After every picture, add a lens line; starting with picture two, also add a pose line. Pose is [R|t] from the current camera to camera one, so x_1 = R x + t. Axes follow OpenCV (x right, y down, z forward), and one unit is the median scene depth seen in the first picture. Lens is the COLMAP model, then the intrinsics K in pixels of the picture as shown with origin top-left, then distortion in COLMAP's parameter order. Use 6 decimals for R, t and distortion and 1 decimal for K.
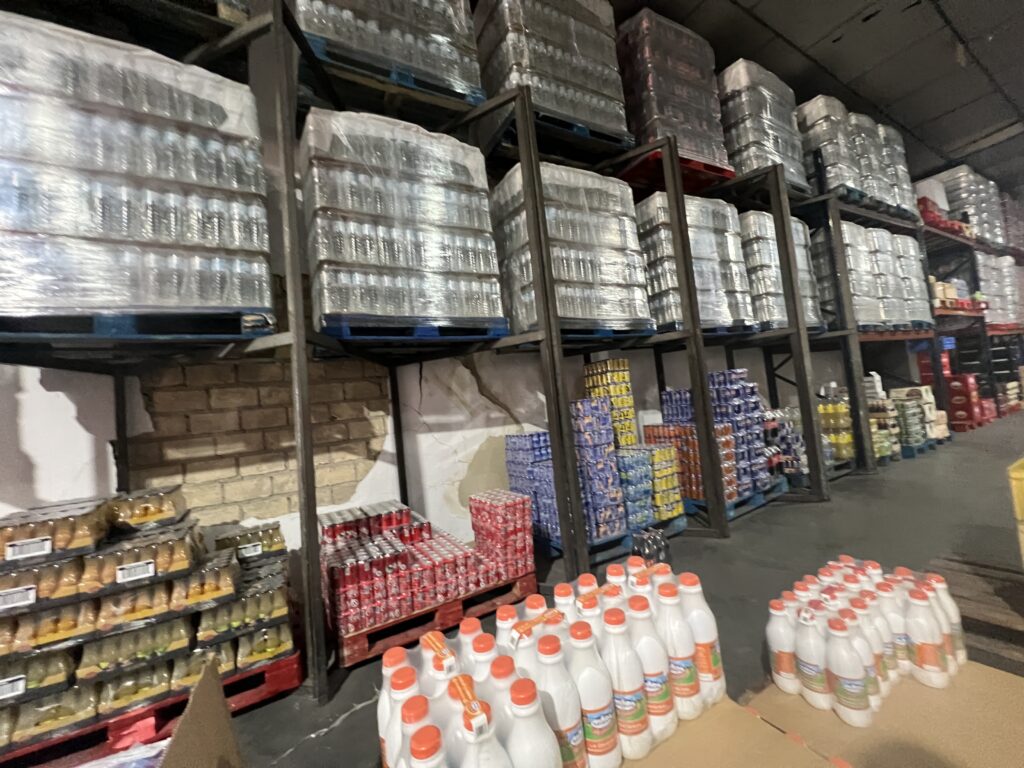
lens RADIAL K [[409.3, 0, 511.9], [0, 409.3, 382.0], [0, 0, 1]] dist [-0.001885, 0.000514]
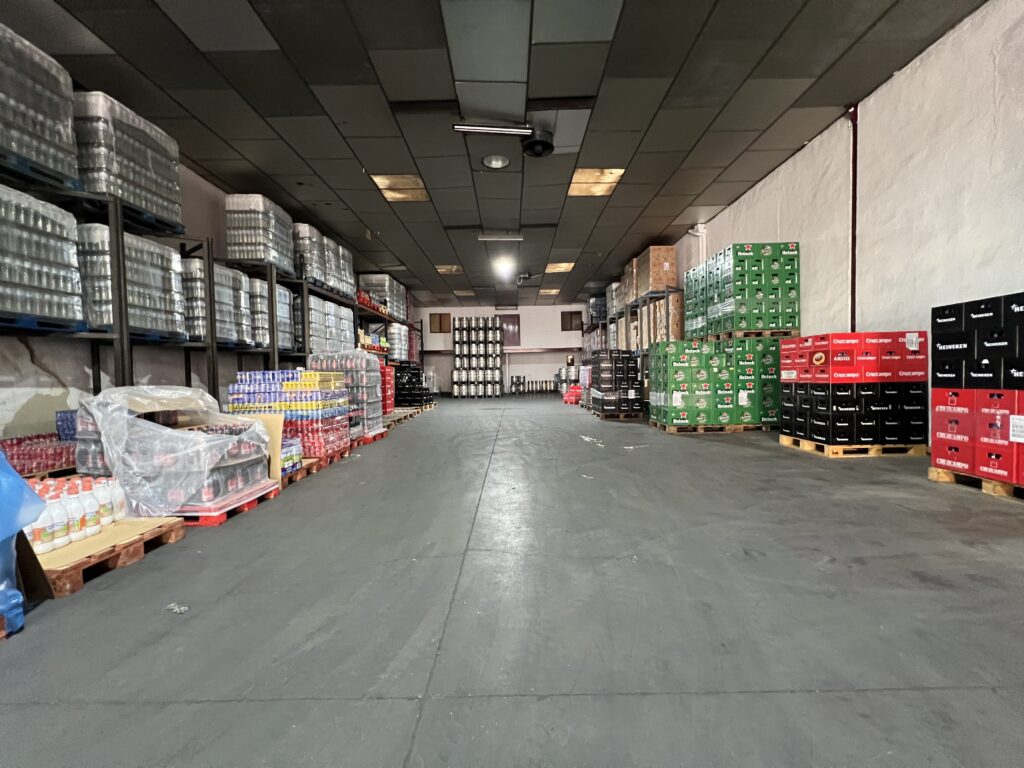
lens RADIAL K [[409.3, 0, 515.1], [0, 409.3, 386.5], [0, 0, 1]] dist [-0.001885, 0.000514]
pose [[0.505189, 0.071673, 0.860027, -0.399386], [-0.079252, 0.996187, -0.036467, 0.026579], [-0.859362, -0.049736, 0.508943, -1.023111]]
